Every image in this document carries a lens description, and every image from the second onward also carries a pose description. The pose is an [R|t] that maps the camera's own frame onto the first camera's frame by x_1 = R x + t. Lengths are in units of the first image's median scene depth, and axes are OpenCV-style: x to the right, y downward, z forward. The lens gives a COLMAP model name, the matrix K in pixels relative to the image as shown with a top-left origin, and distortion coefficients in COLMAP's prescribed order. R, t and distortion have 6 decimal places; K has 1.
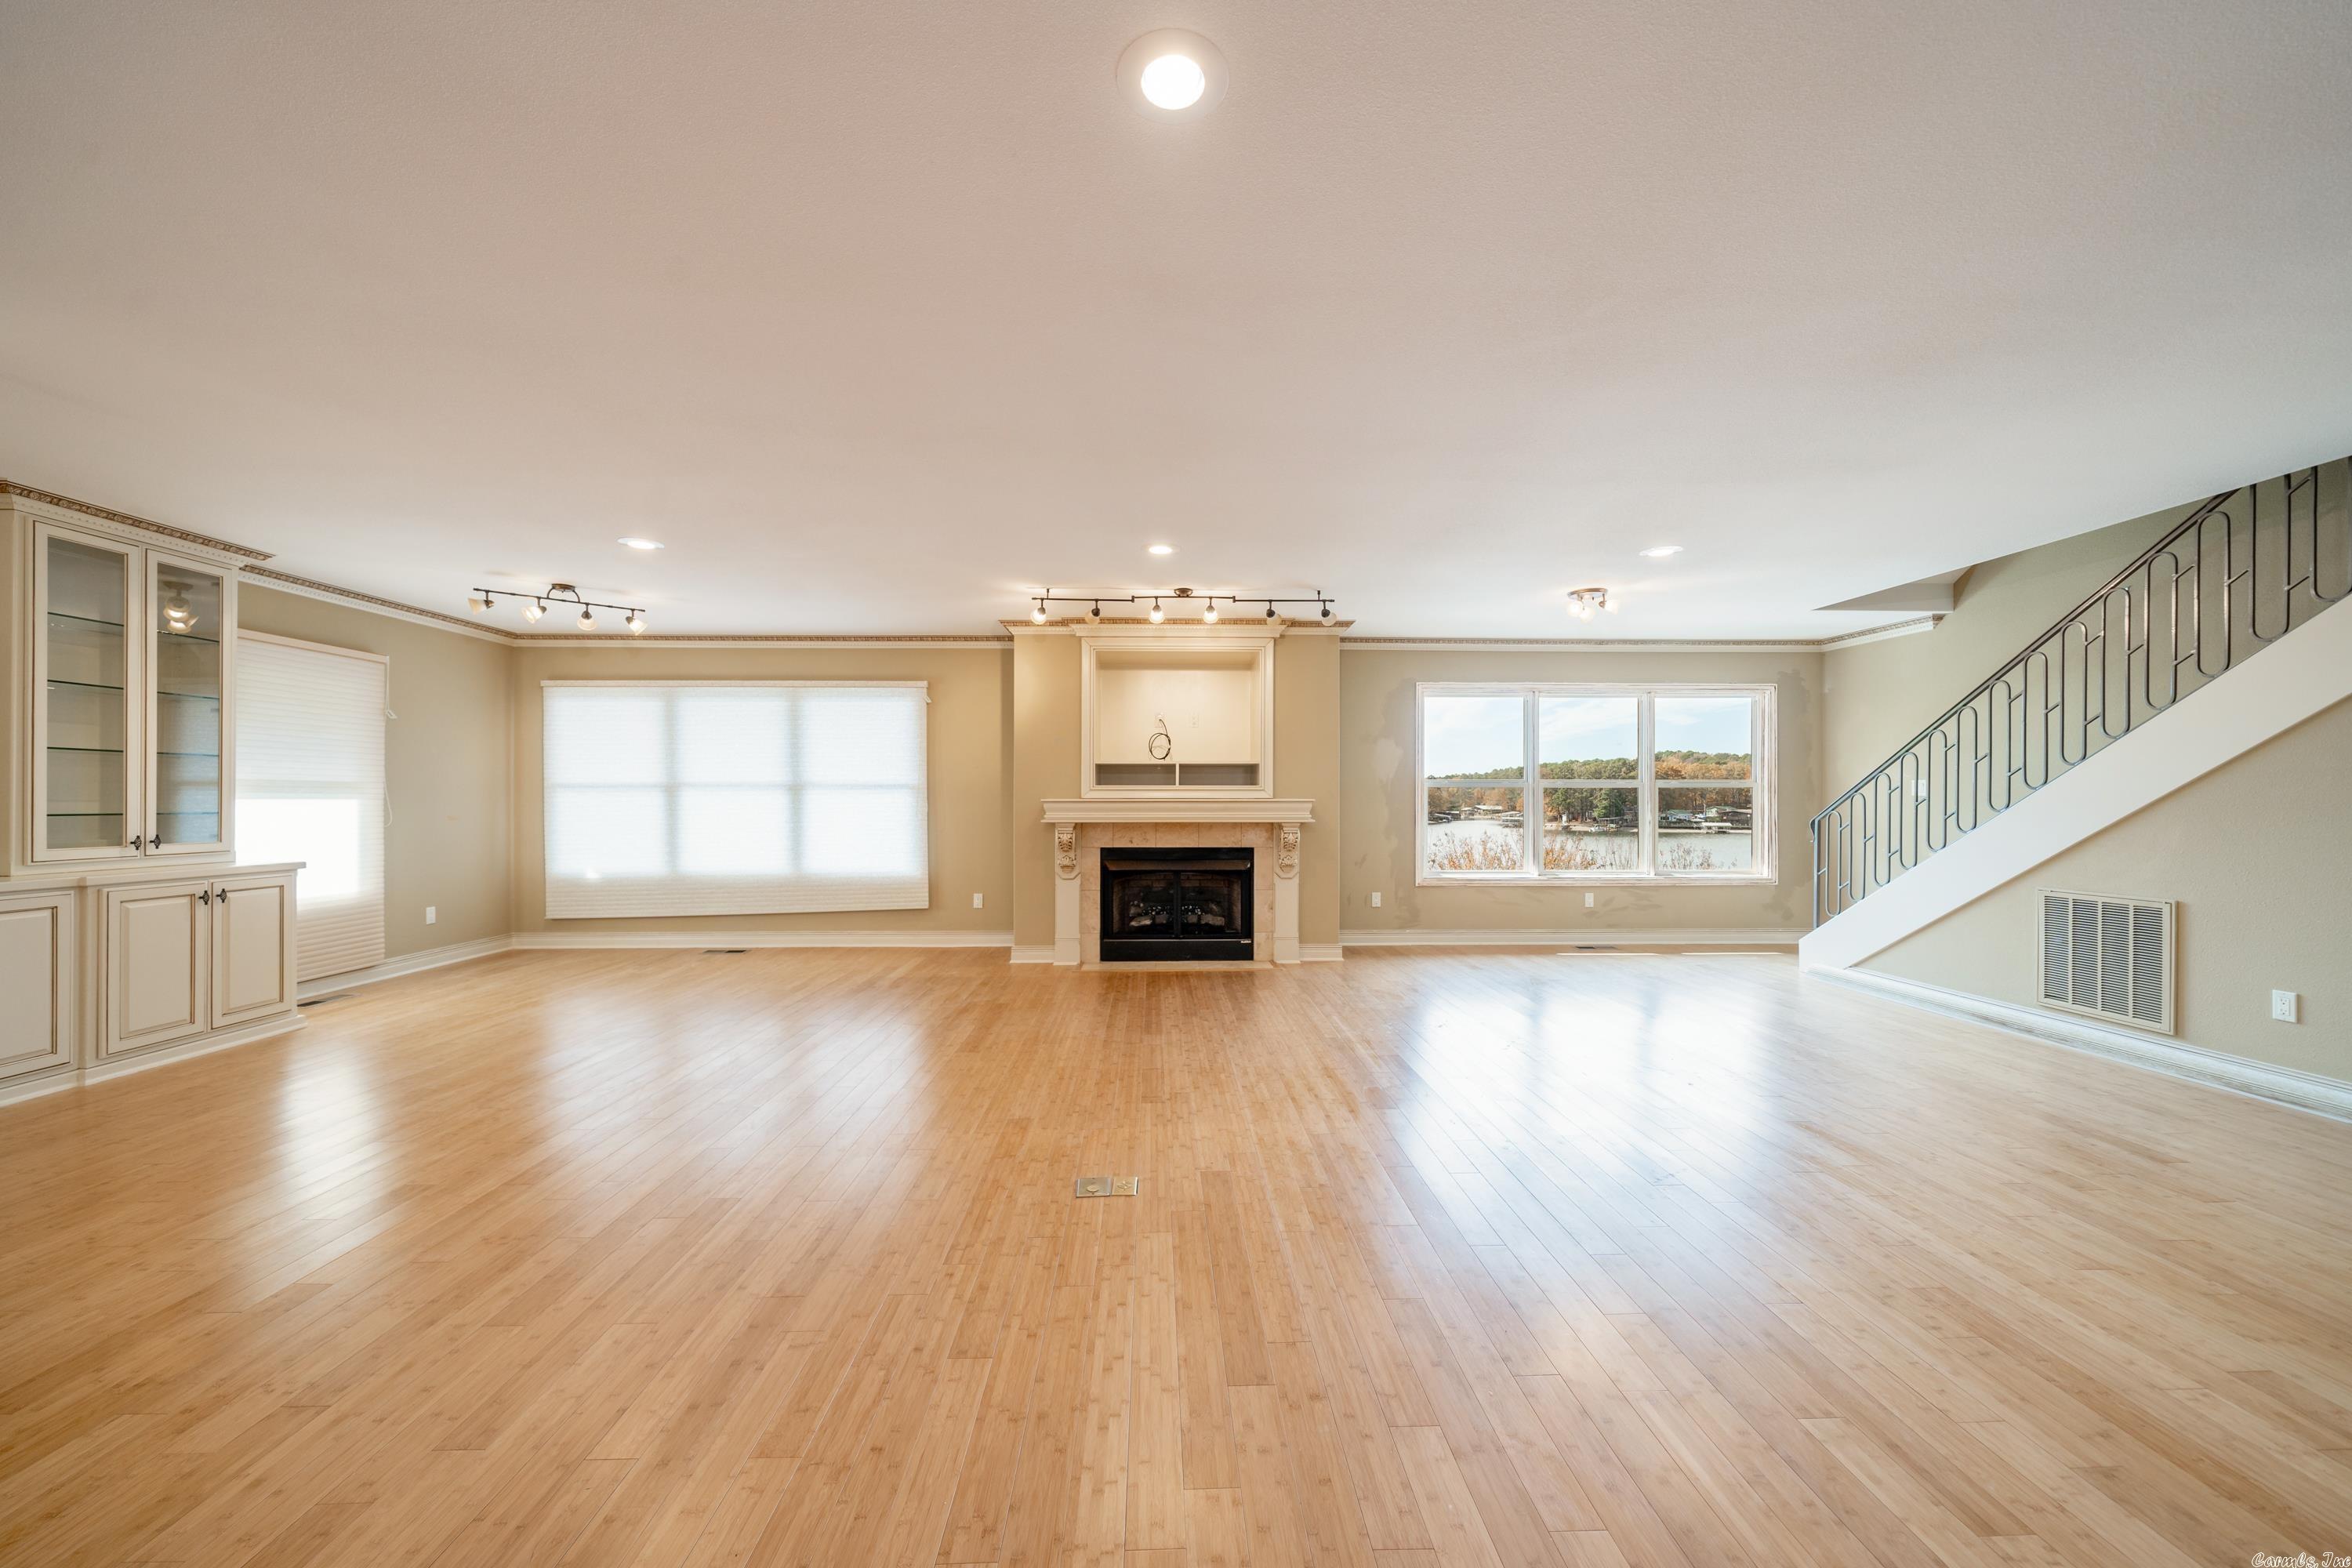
lens RADIAL K [[852.0, 0, 1173.6], [0, 852.0, 793.4], [0, 0, 1]] dist [-0.003504, 0.000132]
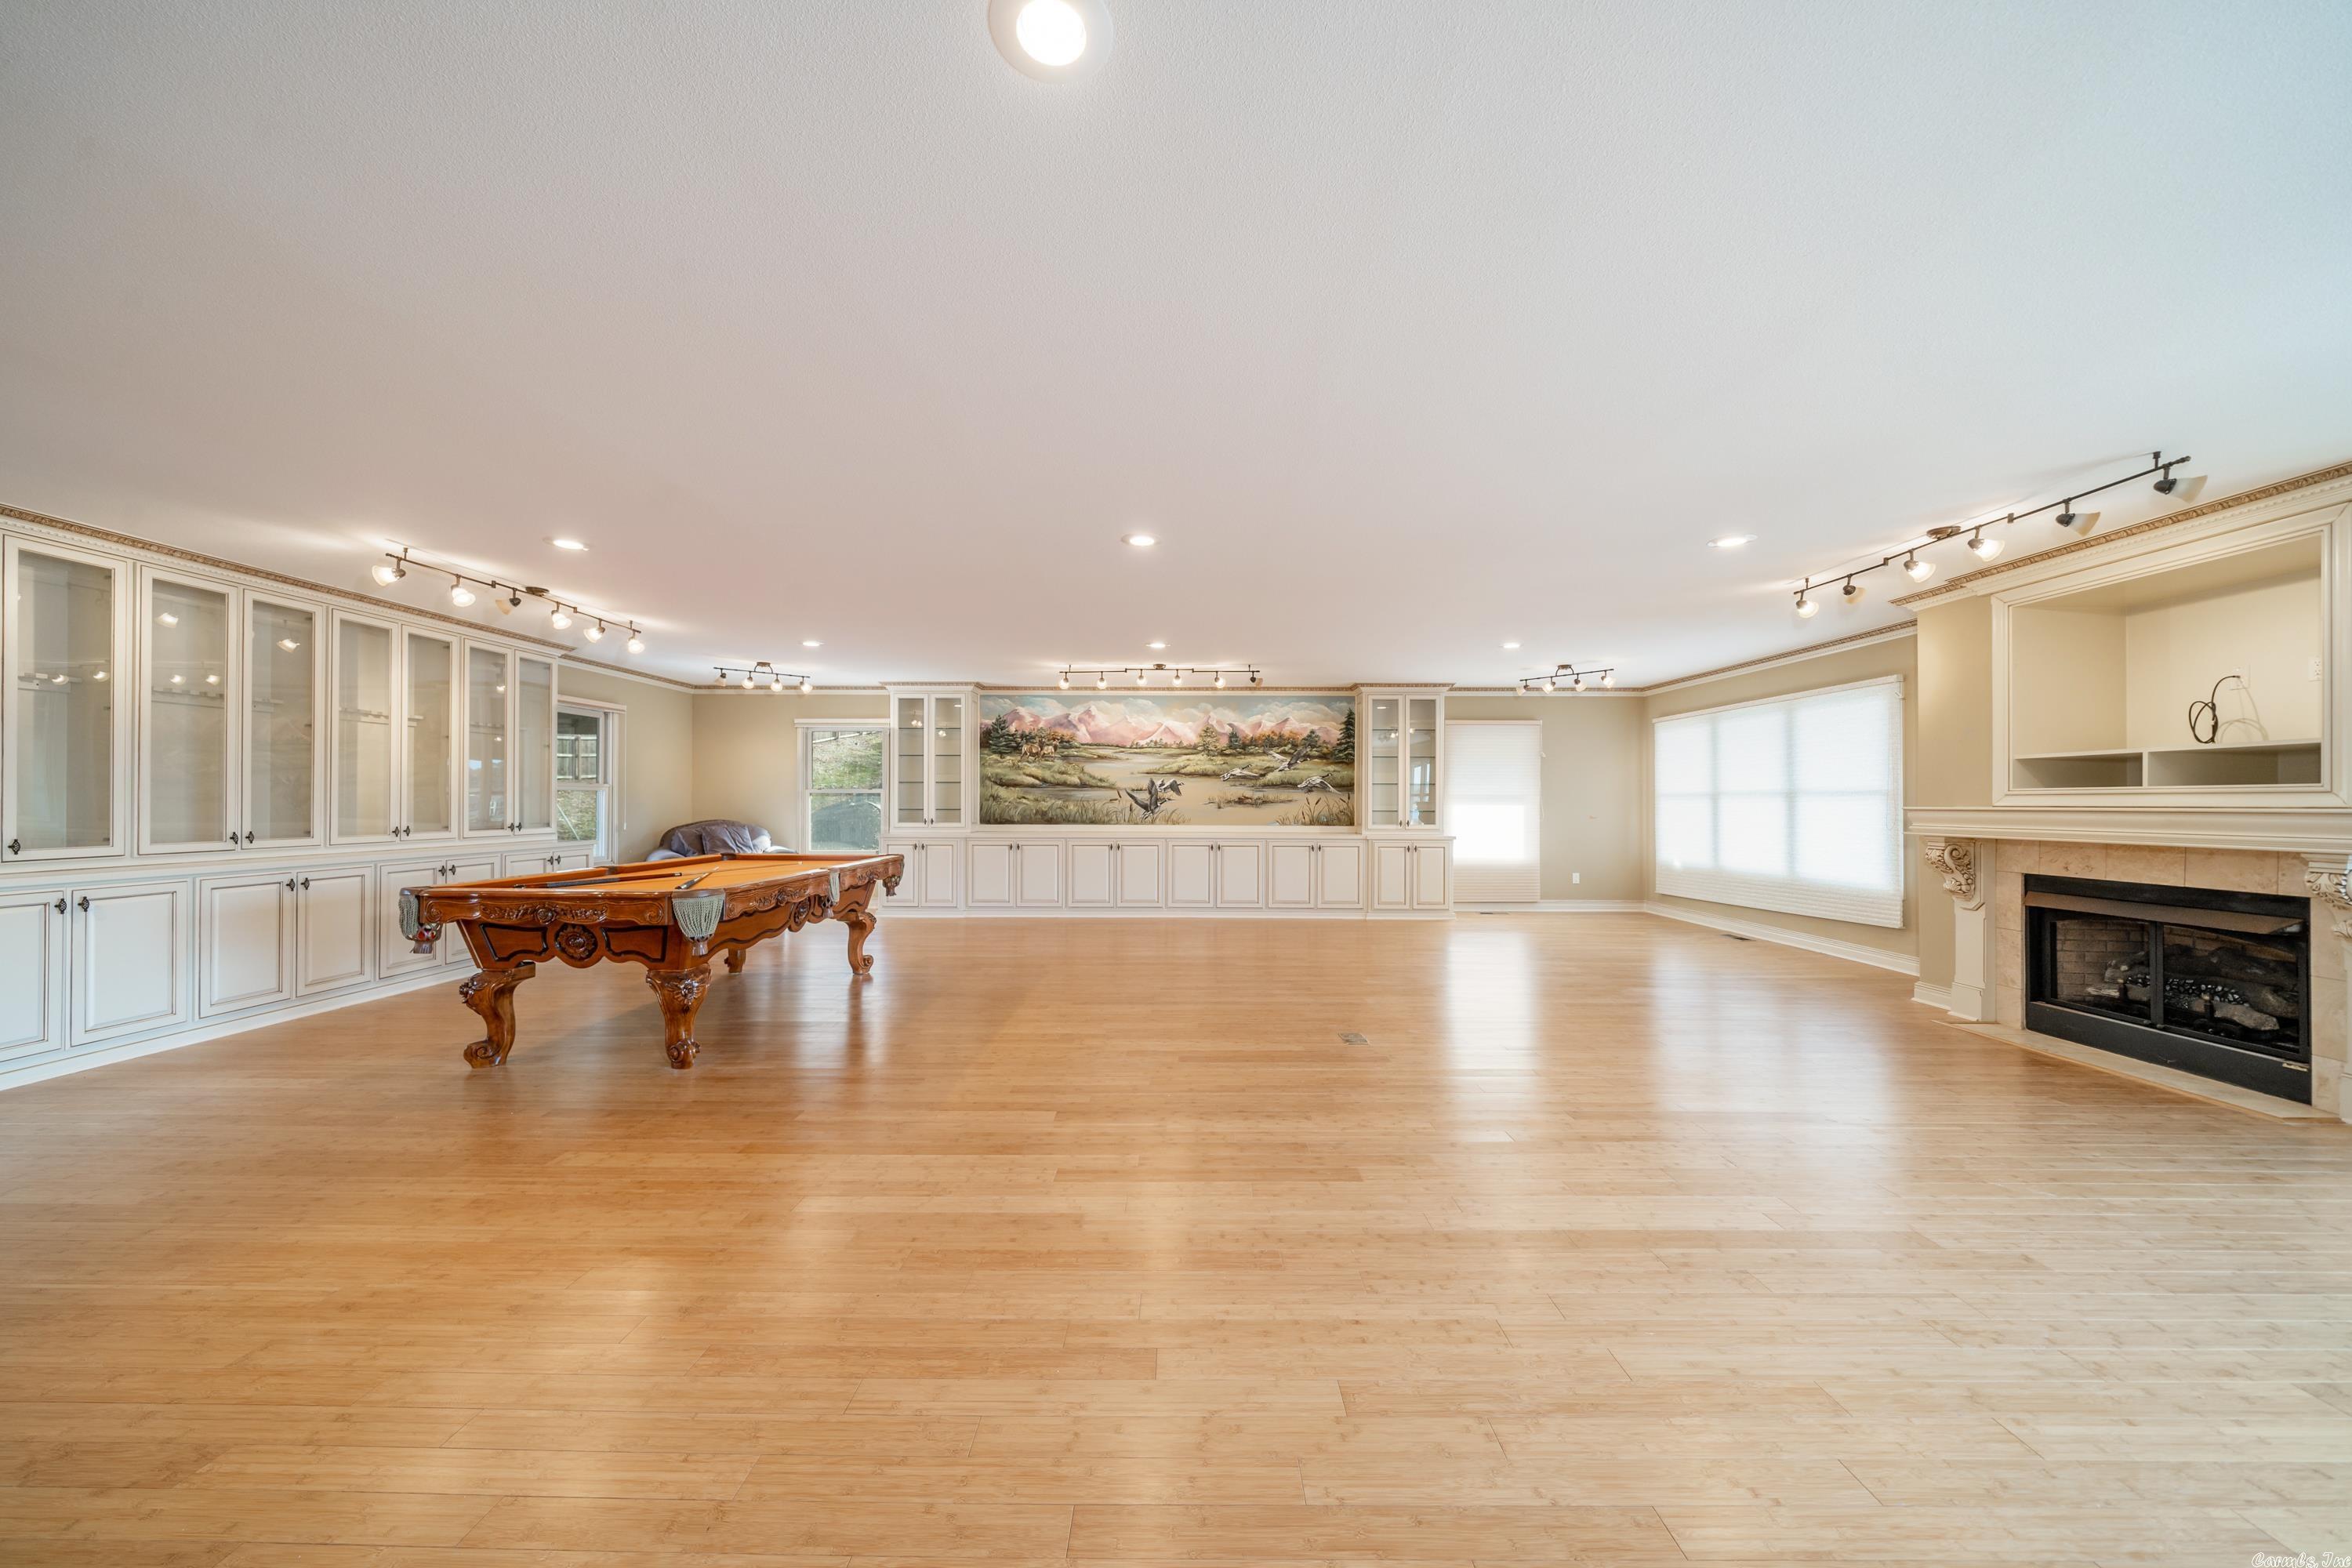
lens RADIAL K [[809.6, 0, 1177.6], [0, 809.6, 773.4], [0, 0, 1]] dist [-0.005096, -0.000095]
pose [[-0.034662, -0.036510, -0.998732, 0.634645], [0.003568, 0.999322, -0.036655, 0.000617], [0.999393, -0.004834, -0.034508, 0.296116]]
